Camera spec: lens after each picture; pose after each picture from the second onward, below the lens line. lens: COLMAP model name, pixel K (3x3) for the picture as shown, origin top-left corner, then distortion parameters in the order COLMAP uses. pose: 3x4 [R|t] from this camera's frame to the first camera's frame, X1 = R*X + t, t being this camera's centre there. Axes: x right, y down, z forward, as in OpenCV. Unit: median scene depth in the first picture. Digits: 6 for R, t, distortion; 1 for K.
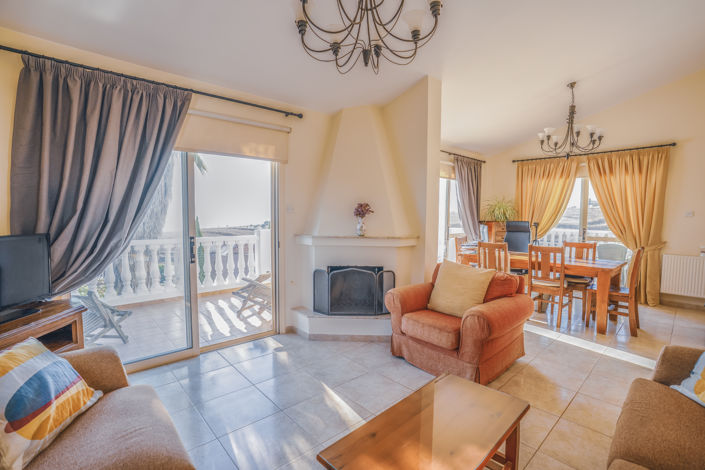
lens RADIAL K [[326.1, 0, 352.5], [0, 326.1, 235.0], [0, 0, 1]] dist [-0.000178, -0.000091]
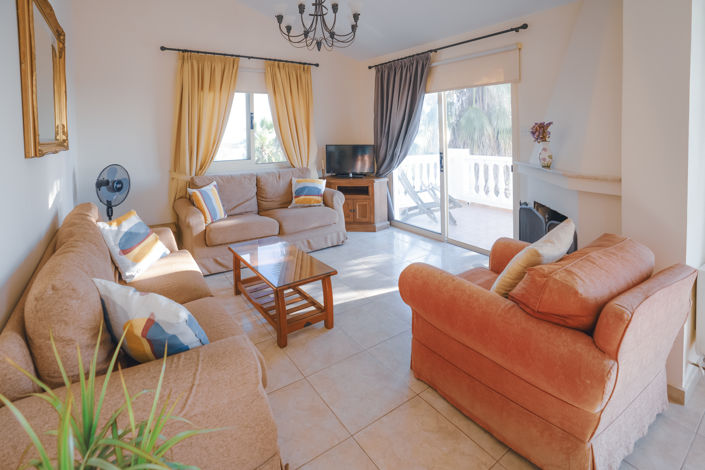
lens RADIAL K [[326.1, 0, 352.5], [0, 326.1, 235.0], [0, 0, 1]] dist [-0.000178, -0.000091]
pose [[-0.113012, 0.281478, -0.952890, 1.240734], [-0.087507, 0.952487, 0.291737, -0.044202], [0.989733, 0.116354, -0.083011, 0.889702]]
